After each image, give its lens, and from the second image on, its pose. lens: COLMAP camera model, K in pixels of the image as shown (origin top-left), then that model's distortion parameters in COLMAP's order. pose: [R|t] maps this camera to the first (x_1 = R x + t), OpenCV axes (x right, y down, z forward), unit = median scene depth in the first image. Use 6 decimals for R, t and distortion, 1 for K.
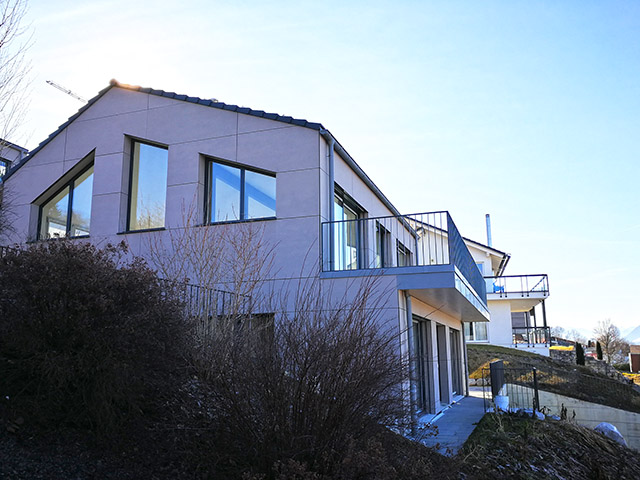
lens RADIAL K [[532.3, 0, 318.6], [0, 532.3, 250.2], [0, 0, 1]] dist [-0.001406, -0.001986]
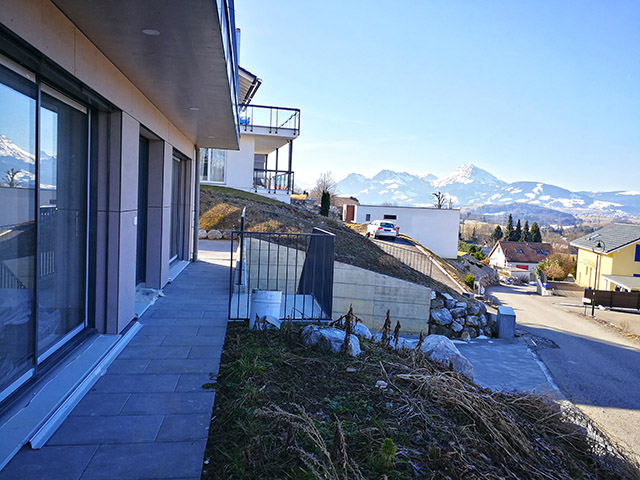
lens RADIAL K [[532.3, 0, 318.6], [0, 532.3, 250.2], [0, 0, 1]] dist [-0.001406, -0.001986]
pose [[0.880512, 0.009459, 0.473929, 0.082607], [-0.146985, 0.955970, 0.254003, 0.058585], [-0.450659, -0.293313, 0.843133, 0.305736]]
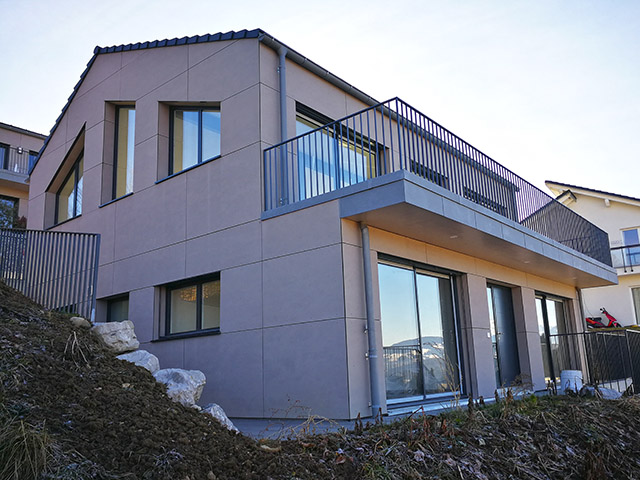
lens RADIAL K [[556.5, 0, 320.5], [0, 556.5, 254.6], [0, 0, 1]] dist [-0.046689, -0.001462]
pose [[0.944757, -0.095376, -0.313589, 0.141292], [0.094665, 0.995355, -0.017532, 0.053641], [0.313804, -0.013123, 0.949397, 0.110415]]
